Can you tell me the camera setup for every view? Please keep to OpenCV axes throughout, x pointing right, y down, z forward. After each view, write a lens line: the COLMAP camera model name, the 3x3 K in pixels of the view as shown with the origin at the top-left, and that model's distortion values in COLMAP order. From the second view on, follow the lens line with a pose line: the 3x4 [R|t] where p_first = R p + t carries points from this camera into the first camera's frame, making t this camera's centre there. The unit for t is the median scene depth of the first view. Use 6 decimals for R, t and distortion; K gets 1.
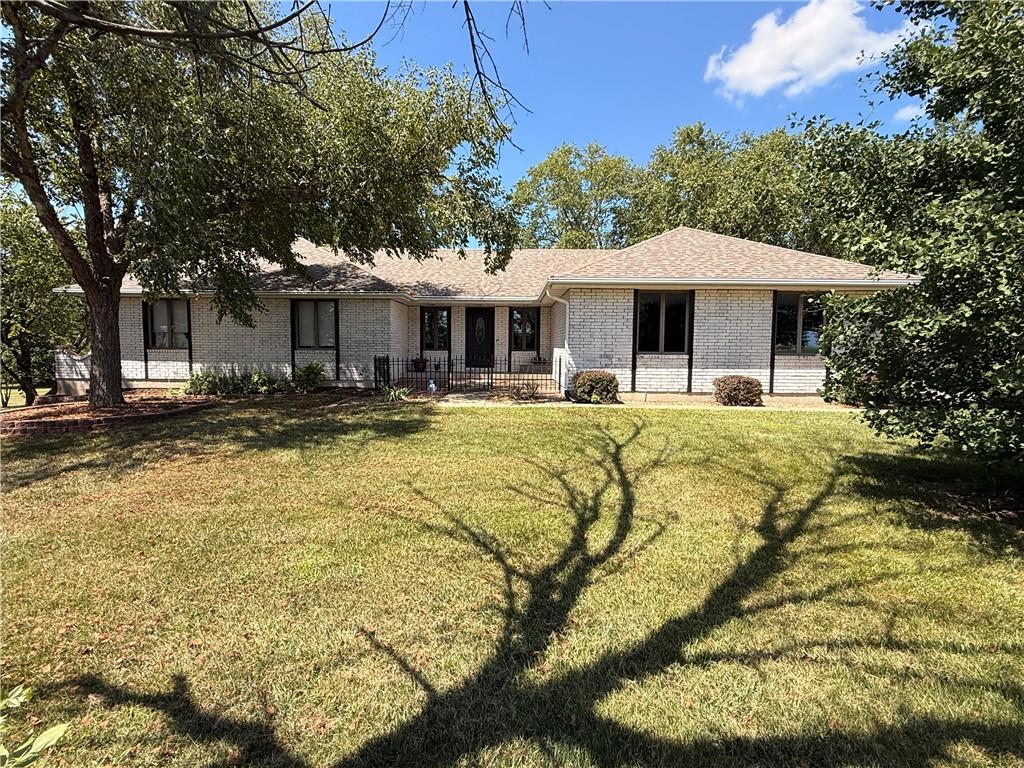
lens RADIAL K [[507.8, 0, 509.4], [0, 507.8, 383.4], [0, 0, 1]] dist [0.000026, -0.000435]
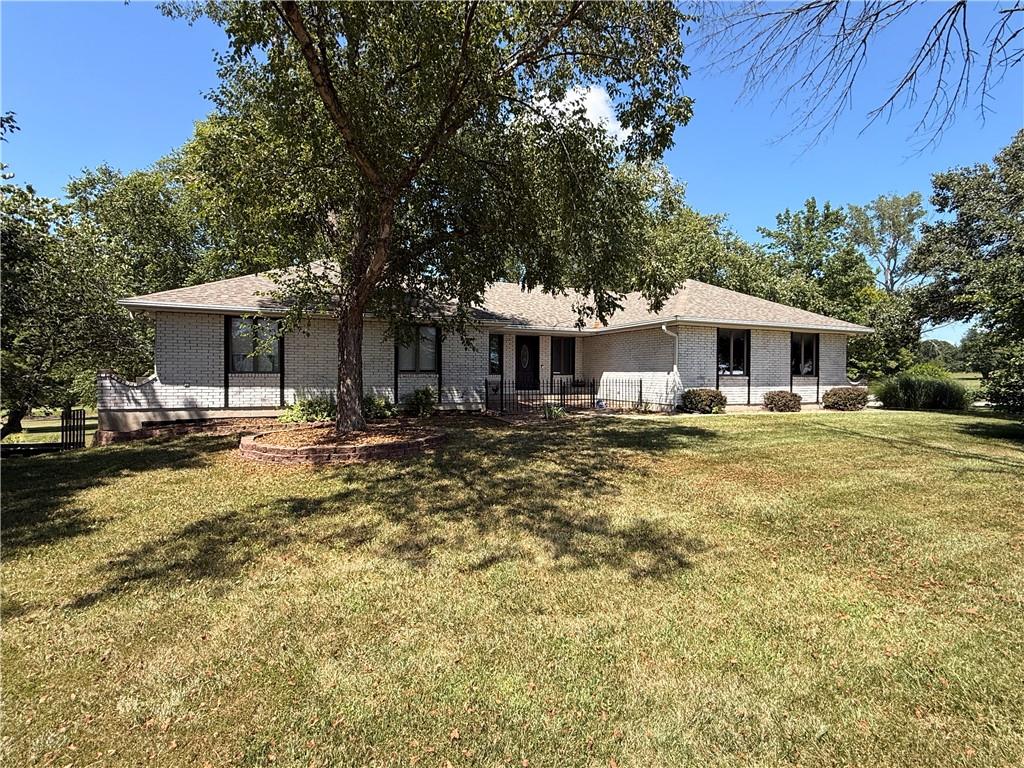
lens RADIAL K [[507.8, 0, 518.6], [0, 507.8, 383.9], [0, 0, 1]] dist [0.000026, -0.000435]
pose [[0.917968, -0.010028, 0.396527, -0.604350], [0.028565, 0.998756, -0.040871, 0.001016], [-0.395624, 0.048845, 0.917113, -0.008304]]
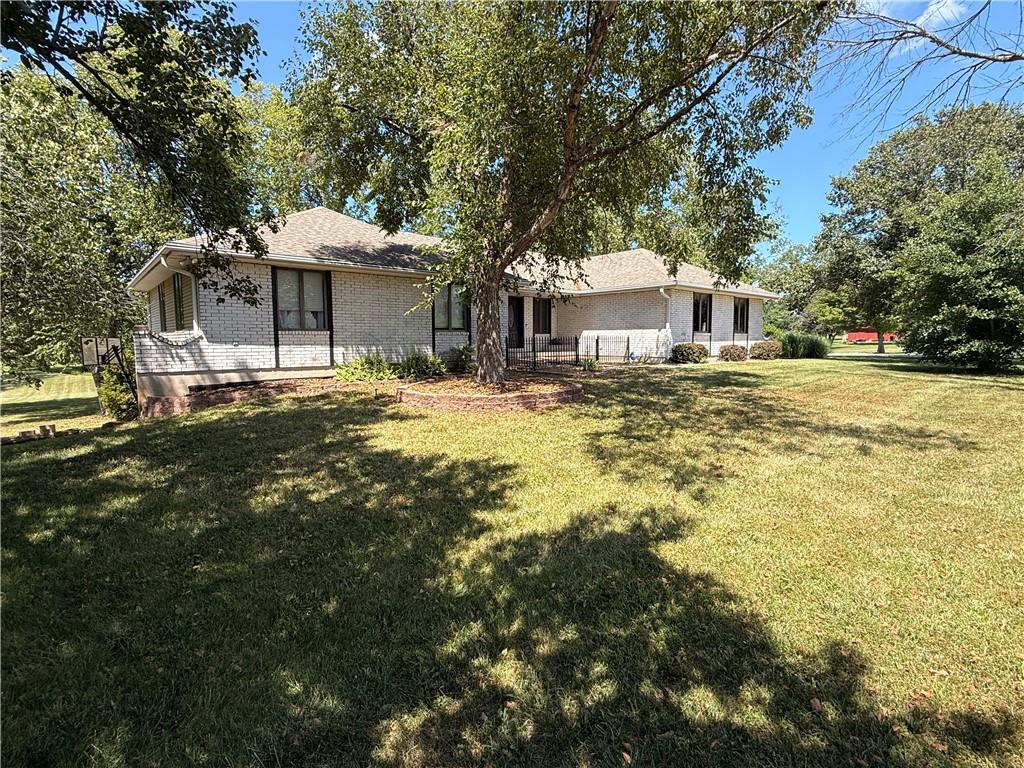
lens RADIAL K [[507.8, 0, 511.4], [0, 507.8, 381.2], [0, 0, 1]] dist [0.000026, -0.000435]
pose [[0.746370, -0.065288, 0.662321, -0.982454], [0.054003, 0.997836, 0.037506, 0.002155], [-0.663337, 0.007774, 0.748280, 0.153509]]
